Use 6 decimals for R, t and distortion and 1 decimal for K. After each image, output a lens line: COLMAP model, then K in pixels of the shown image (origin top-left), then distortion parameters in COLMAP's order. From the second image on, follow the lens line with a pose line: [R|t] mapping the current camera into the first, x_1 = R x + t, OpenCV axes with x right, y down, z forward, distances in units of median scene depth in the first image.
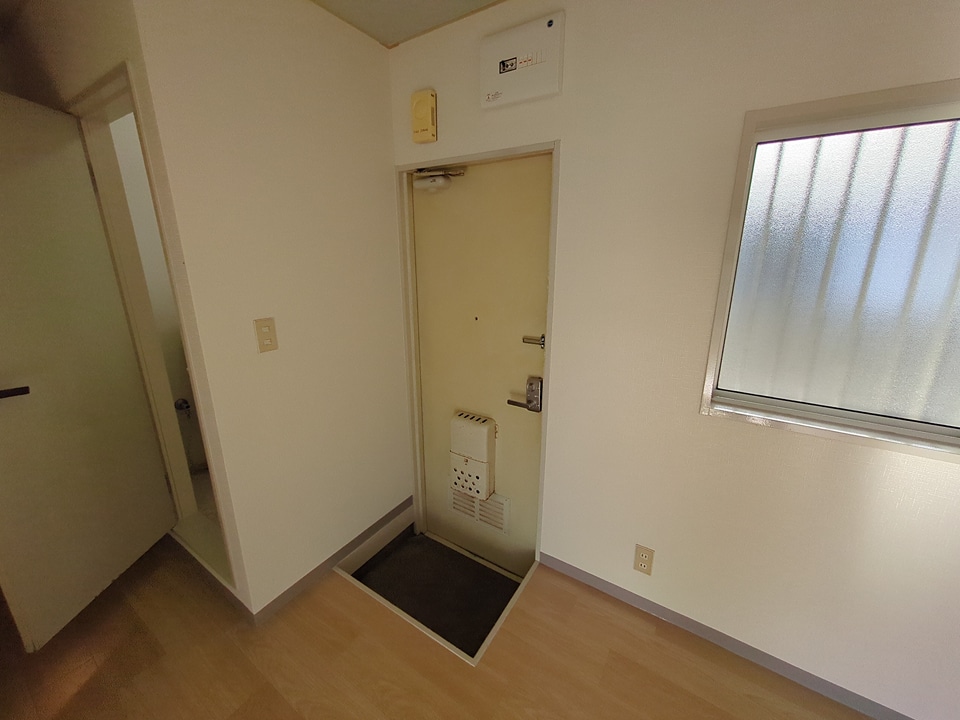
lens RADIAL K [[379.2, 0, 474.5], [0, 379.2, 358.0], [0, 0, 1]] dist [0.001503, 0.000184]
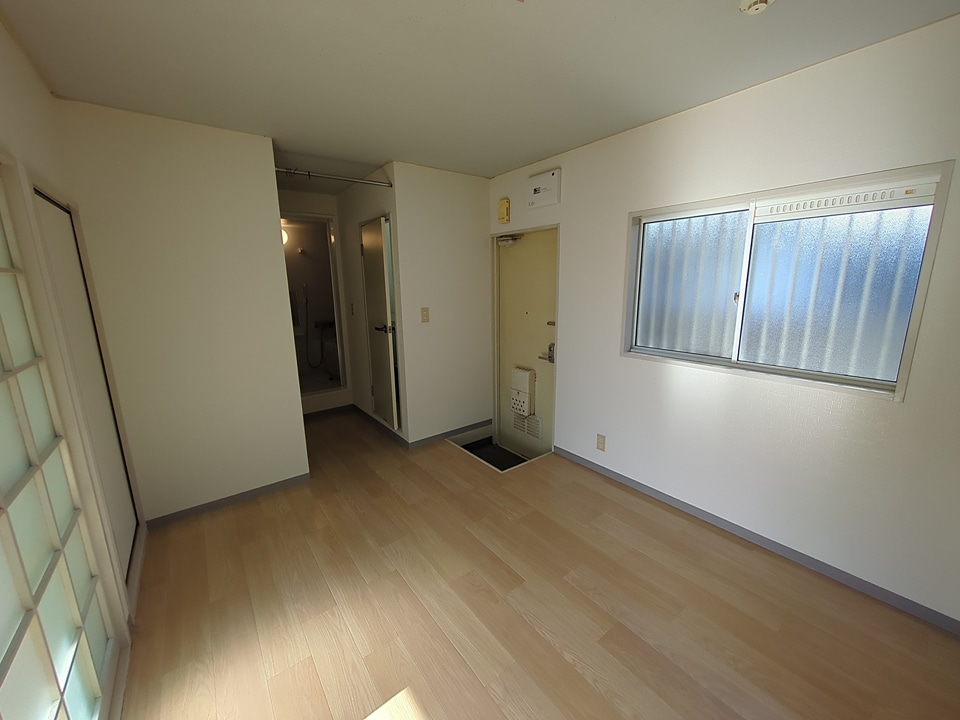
lens RADIAL K [[379.2, 0, 474.5], [0, 379.2, 358.0], [0, 0, 1]] dist [0.001503, 0.000184]
pose [[0.939916, 0.050650, -0.337628, 0.409874], [-0.071822, 0.996138, -0.050504, 0.230129], [0.333766, 0.071718, 0.939924, -0.819182]]
